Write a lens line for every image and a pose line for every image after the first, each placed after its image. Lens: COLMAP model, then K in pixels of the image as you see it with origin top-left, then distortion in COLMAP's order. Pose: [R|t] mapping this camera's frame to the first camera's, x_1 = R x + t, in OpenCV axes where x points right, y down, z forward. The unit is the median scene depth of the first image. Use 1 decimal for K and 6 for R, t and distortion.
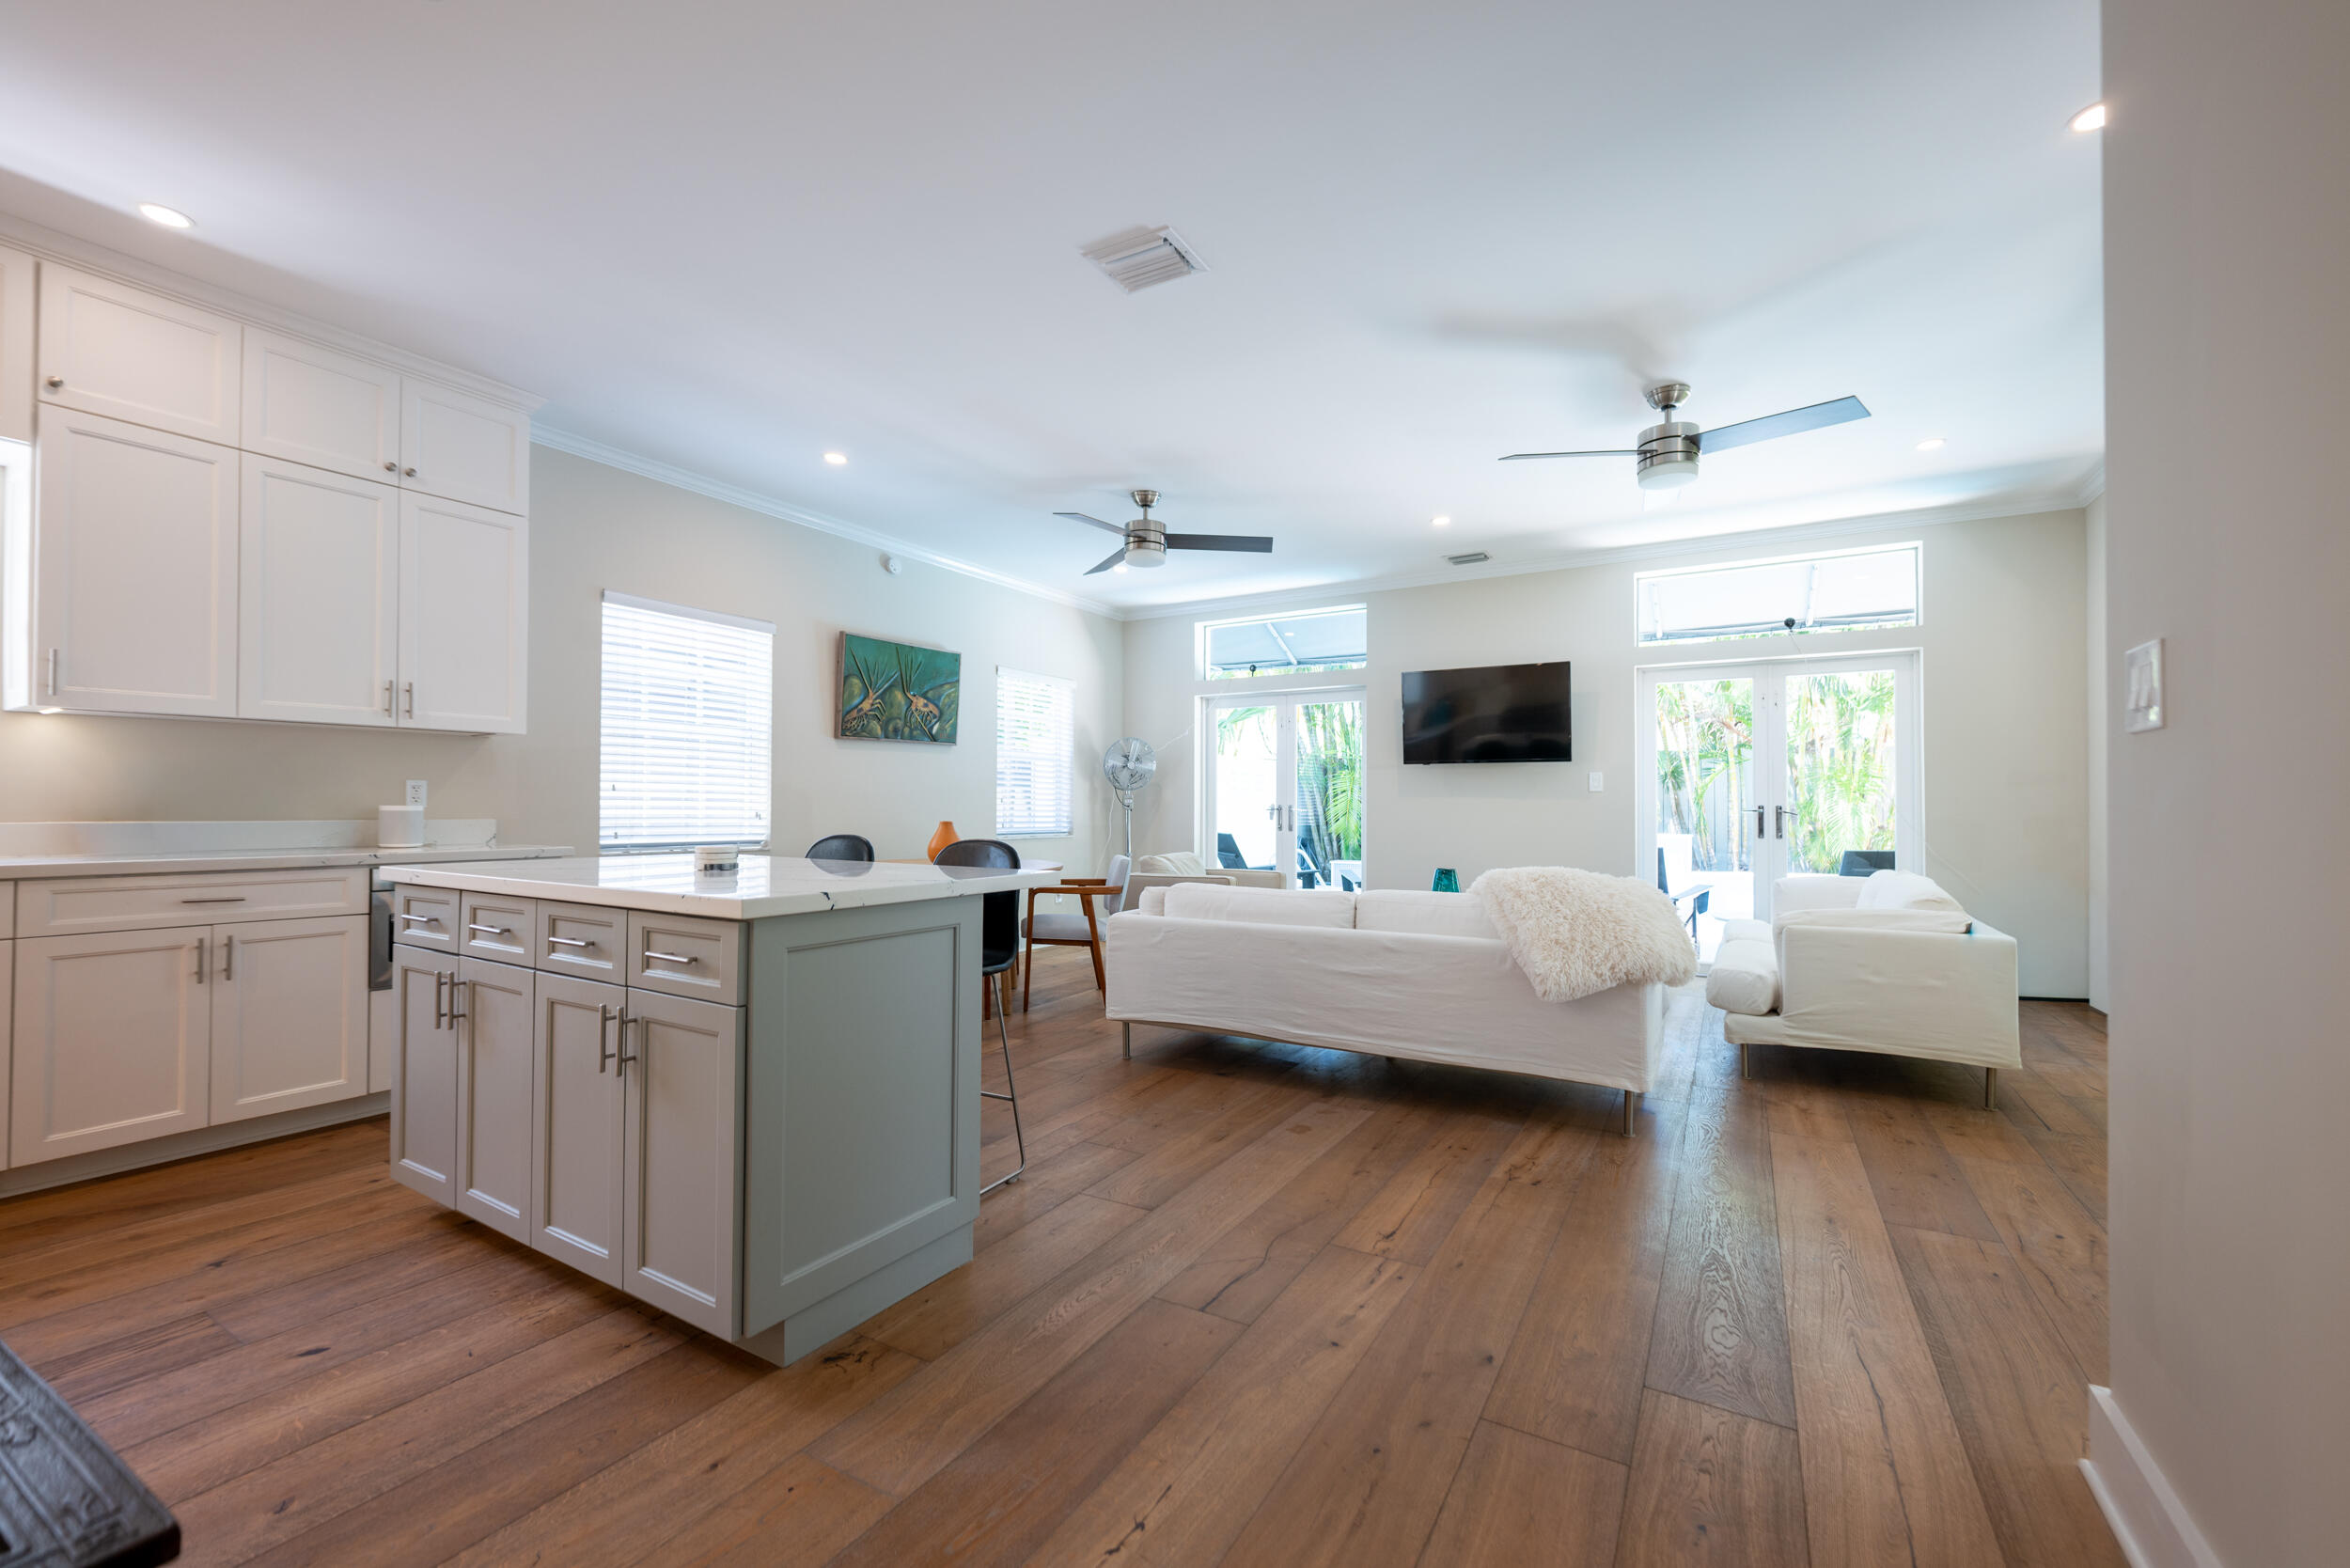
lens RADIAL K [[944.6, 0, 1184.3], [0, 944.6, 794.5], [0, 0, 1]] dist [-0.006492, 0.001485]
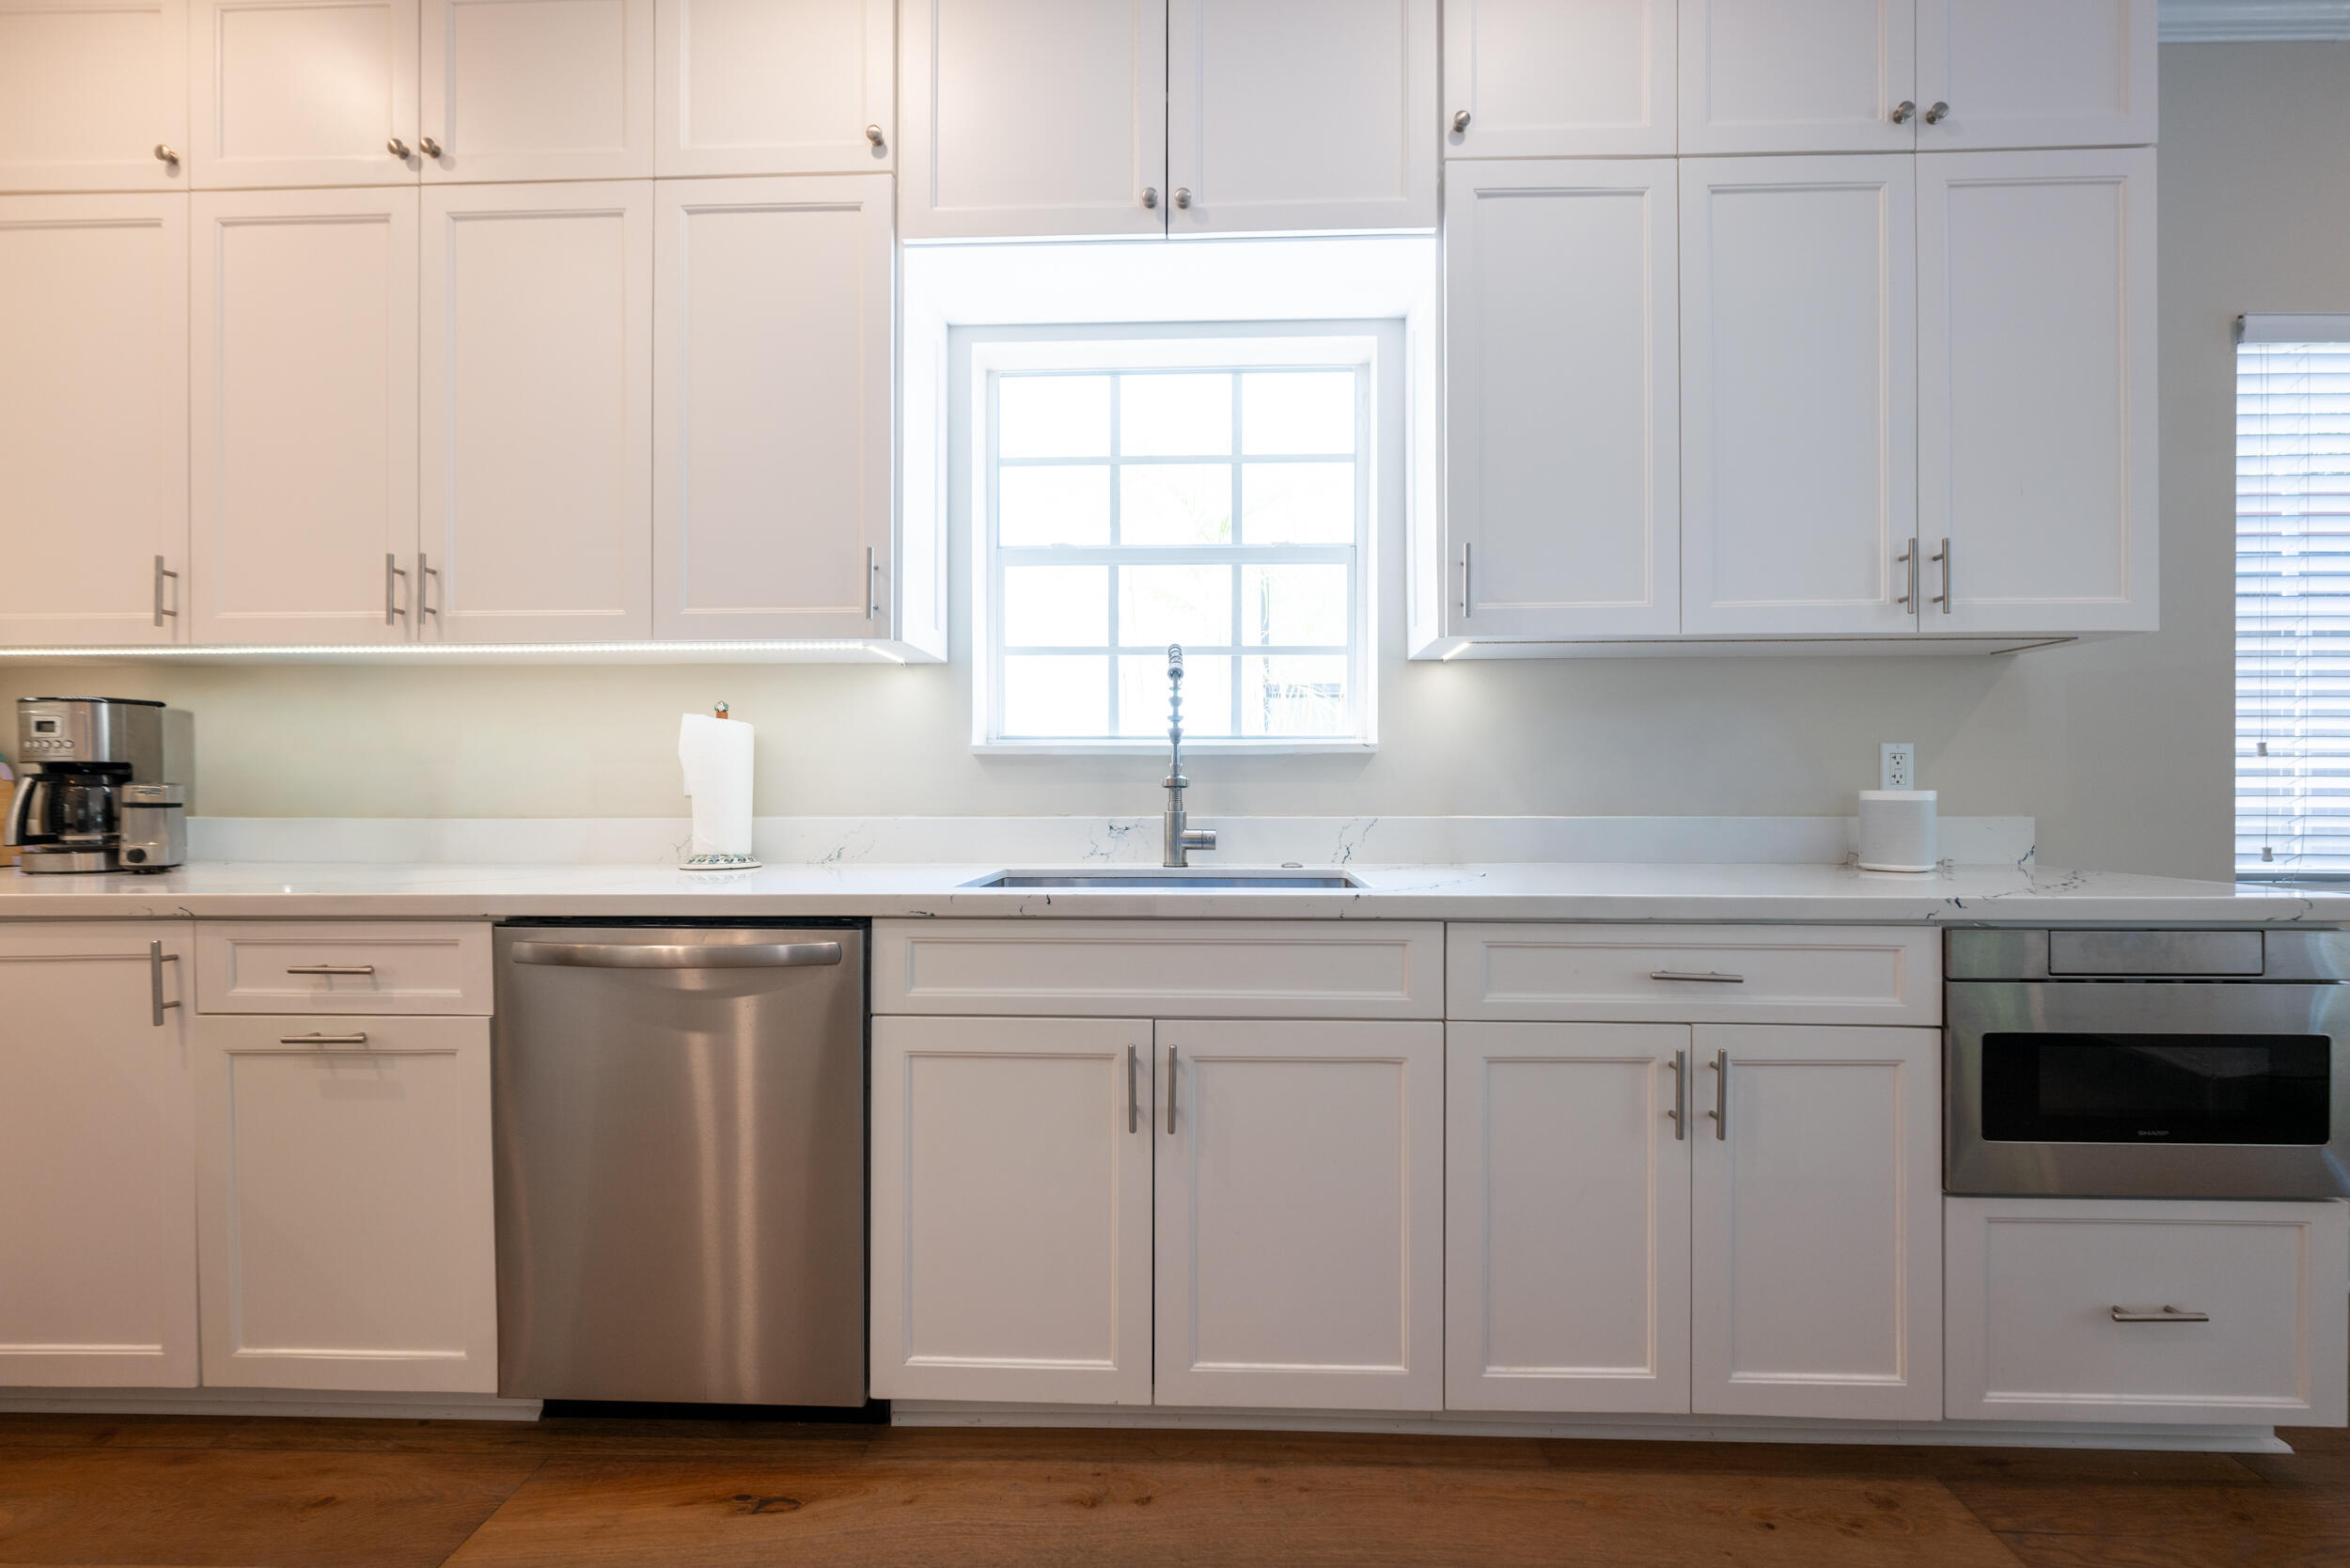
lens RADIAL K [[944.6, 0, 1193.4], [0, 944.6, 790.4], [0, 0, 1]] dist [-0.006492, 0.001485]
pose [[0.478366, -0.002687, -0.878156, -0.648616], [0.014635, 0.999881, 0.004913, 0.004131], [0.878038, -0.015203, 0.478349, 0.469618]]
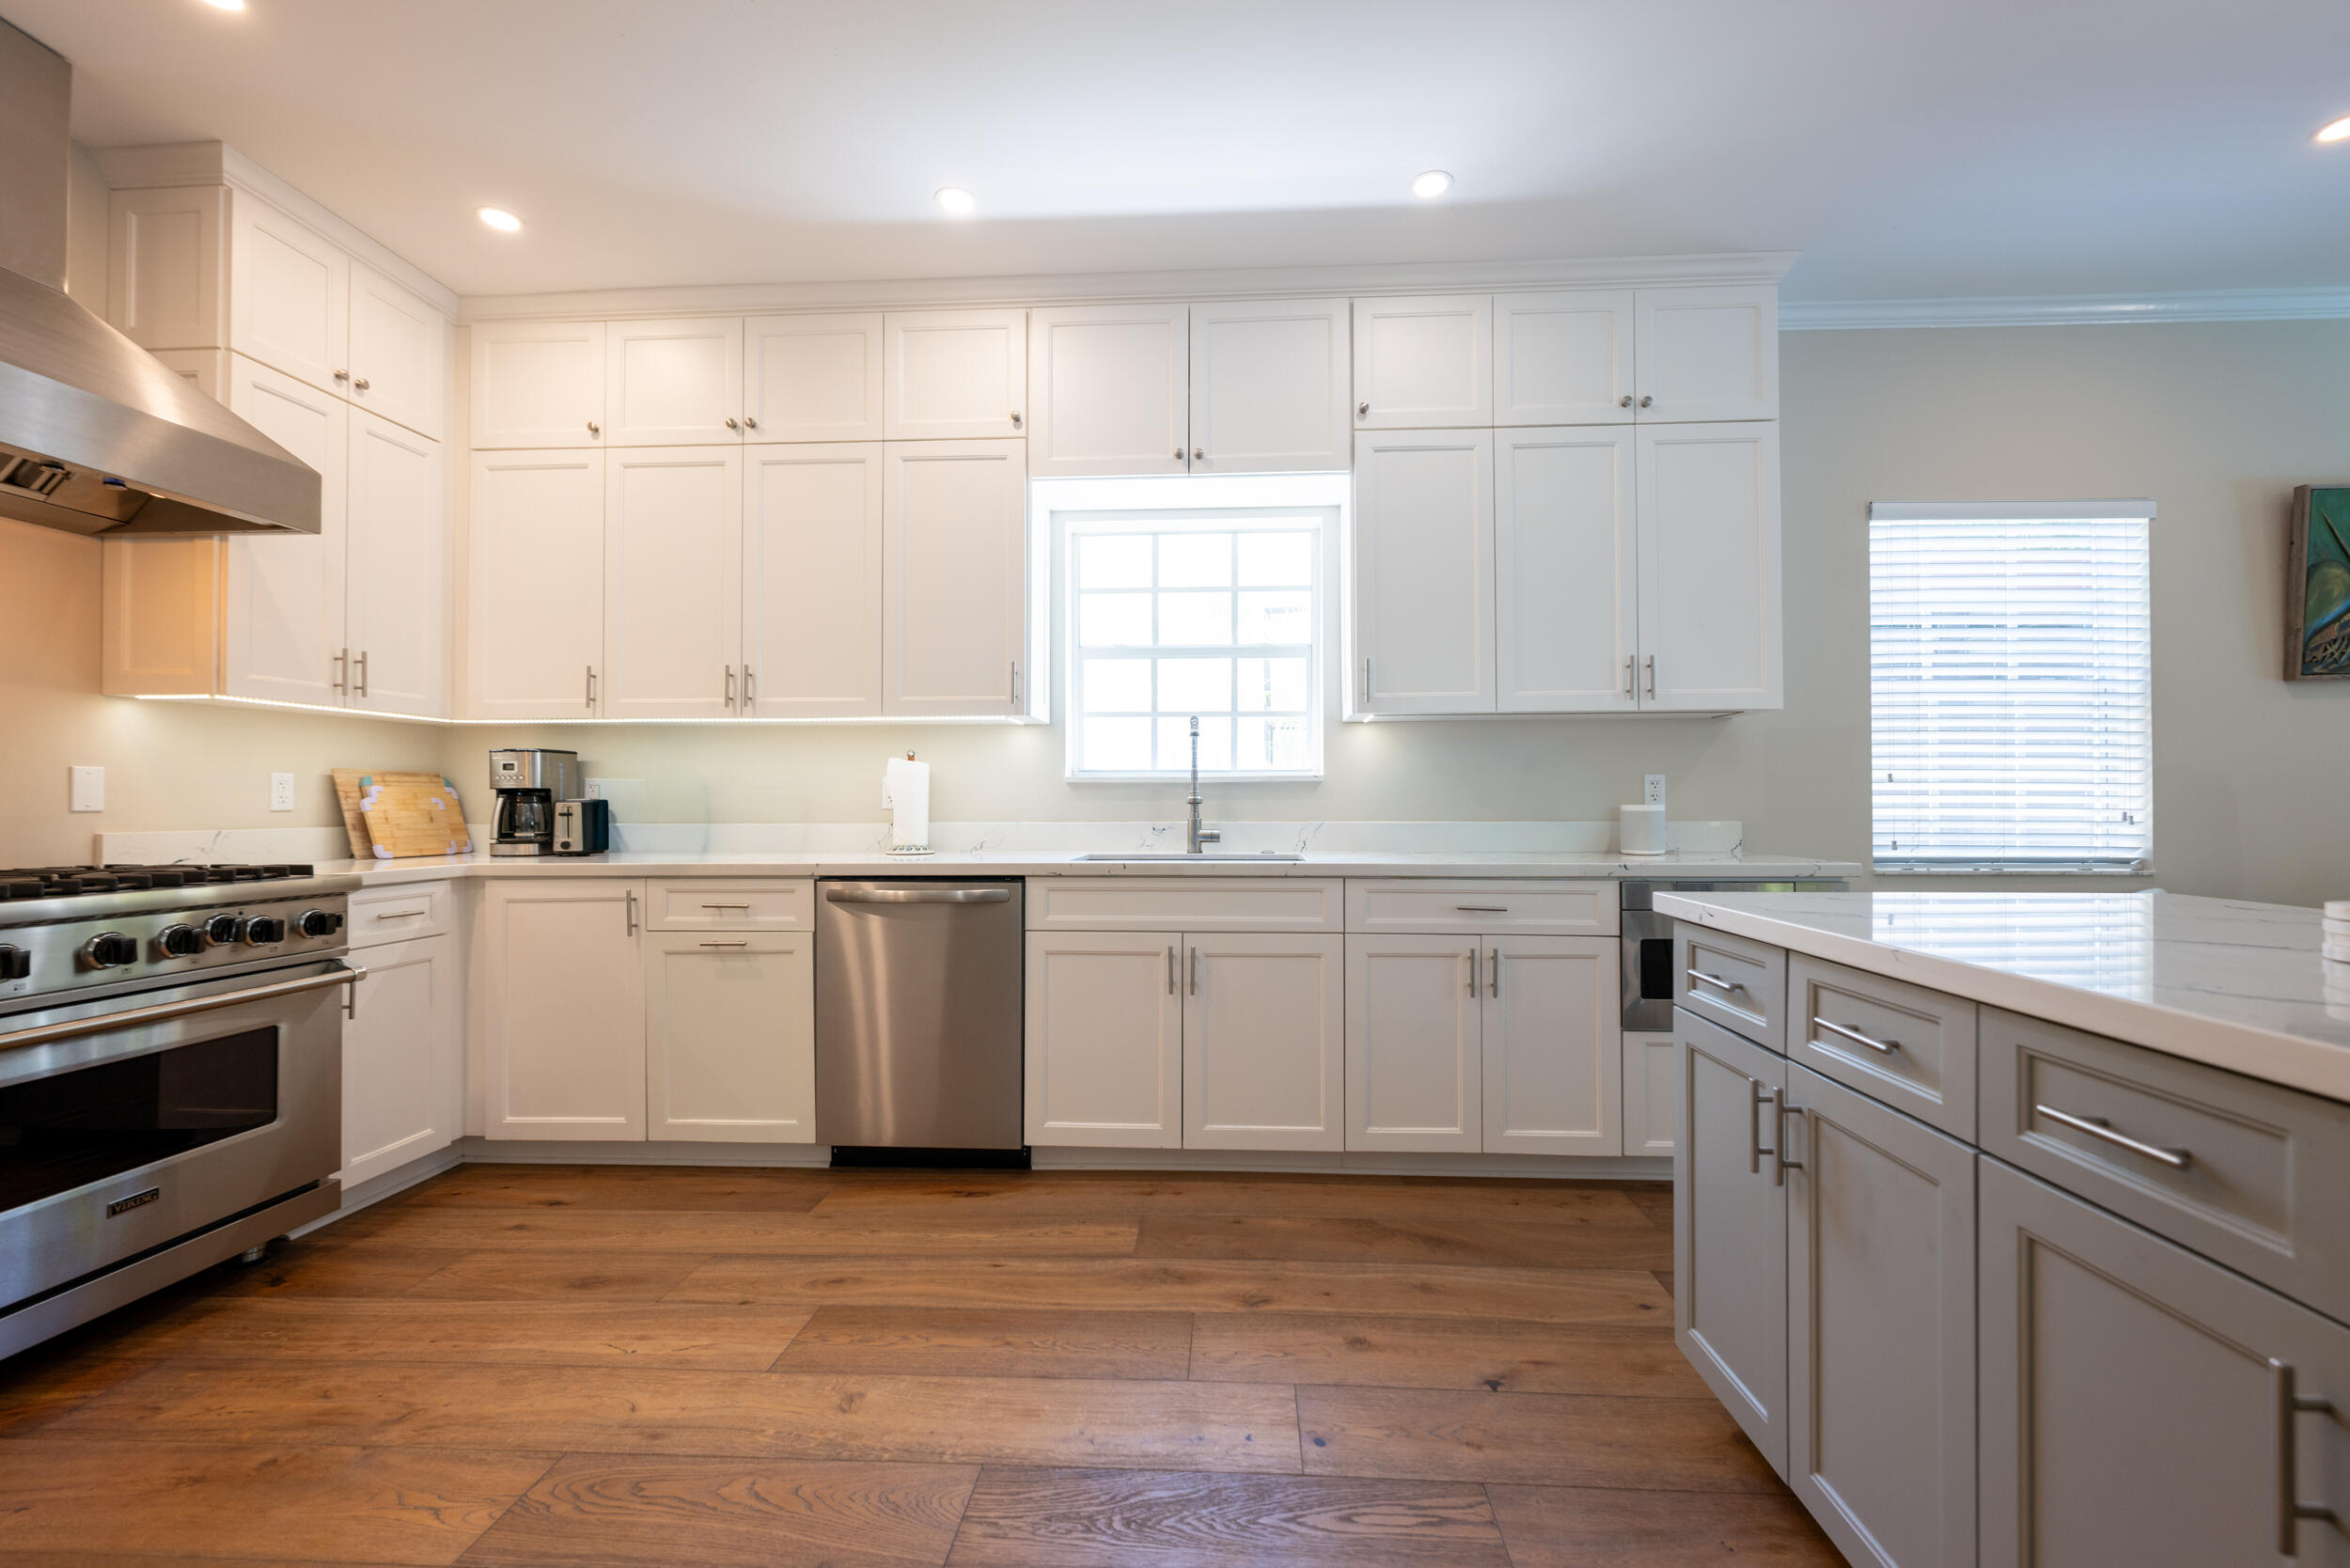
lens RADIAL K [[944.6, 0, 1192.3], [0, 944.6, 792.9], [0, 0, 1]] dist [-0.006492, 0.001485]
pose [[0.457151, -0.012773, -0.889298, -0.306000], [0.015873, 0.999855, -0.006202, 0.000157], [0.889248, -0.011280, 0.457287, 0.294255]]
